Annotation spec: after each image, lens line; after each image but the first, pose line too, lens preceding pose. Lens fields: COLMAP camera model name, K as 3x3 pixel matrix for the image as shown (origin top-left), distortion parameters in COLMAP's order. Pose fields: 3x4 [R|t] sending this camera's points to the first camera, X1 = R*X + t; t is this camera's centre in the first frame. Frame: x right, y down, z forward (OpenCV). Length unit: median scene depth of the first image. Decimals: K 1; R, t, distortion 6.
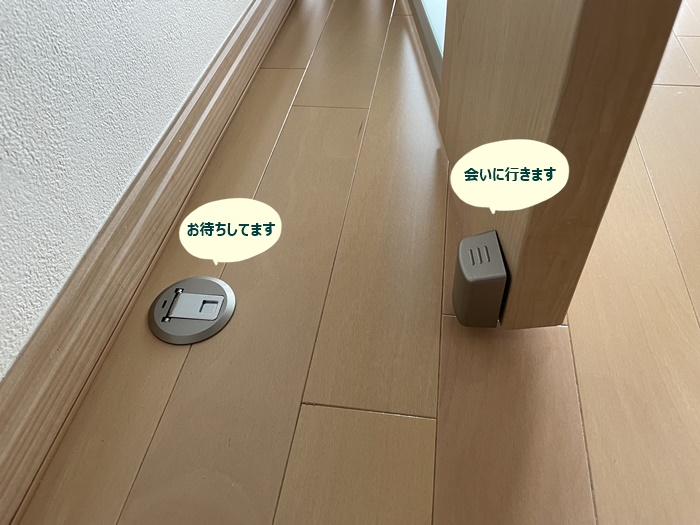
lens RADIAL K [[532.0, 0, 354.0], [0, 532.0, 260.5], [0, 0, 1]] dist [0.043041, -0.062046]
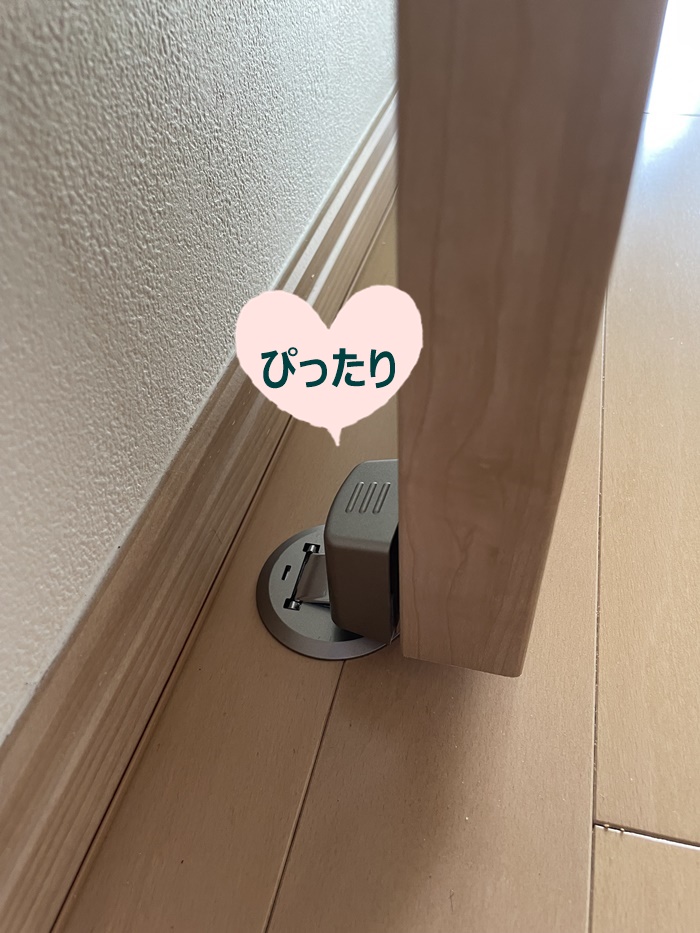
lens RADIAL K [[709.1, 0, 349.1], [0, 709.1, 468.6], [0, 0, 1]] dist [0.043041, -0.062046]
pose [[0.994397, 0.077272, -0.072139, -0.315976], [-0.078972, 0.996655, -0.021017, -0.013675], [0.070273, 0.026596, 0.997173, 0.381709]]
